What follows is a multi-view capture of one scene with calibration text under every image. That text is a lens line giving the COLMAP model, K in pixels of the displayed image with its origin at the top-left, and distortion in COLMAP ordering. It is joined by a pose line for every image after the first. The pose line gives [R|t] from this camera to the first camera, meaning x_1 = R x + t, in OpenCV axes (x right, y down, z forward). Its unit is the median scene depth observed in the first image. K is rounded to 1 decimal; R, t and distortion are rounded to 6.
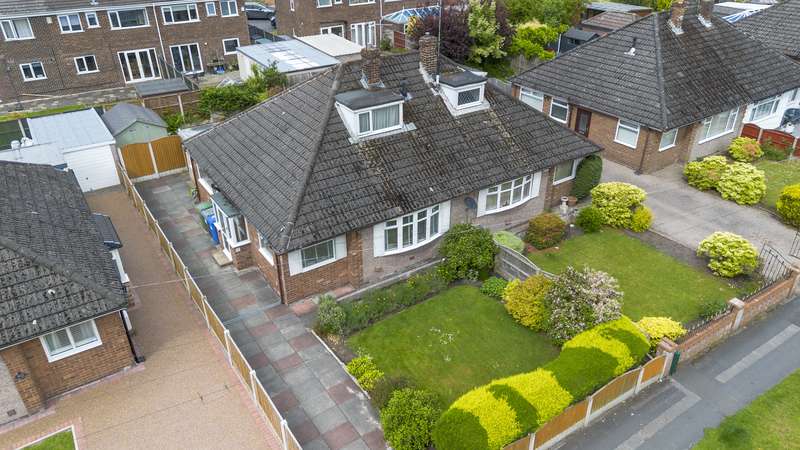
lens RADIAL K [[564.9, 0, 400.0], [0, 564.9, 225.0], [0, 0, 1]] dist [0.060114, -0.070907]
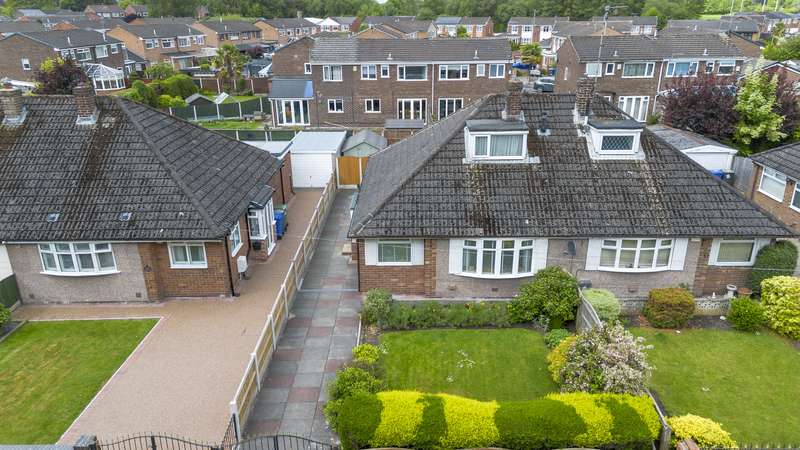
lens RADIAL K [[564.9, 0, 400.0], [0, 564.9, 225.0], [0, 0, 1]] dist [0.060114, -0.070907]
pose [[0.822753, 0.199605, -0.532198, 0.353024], [-0.277665, 0.958131, -0.069903, 0.061422], [0.495962, 0.205286, 0.843729, 0.087177]]
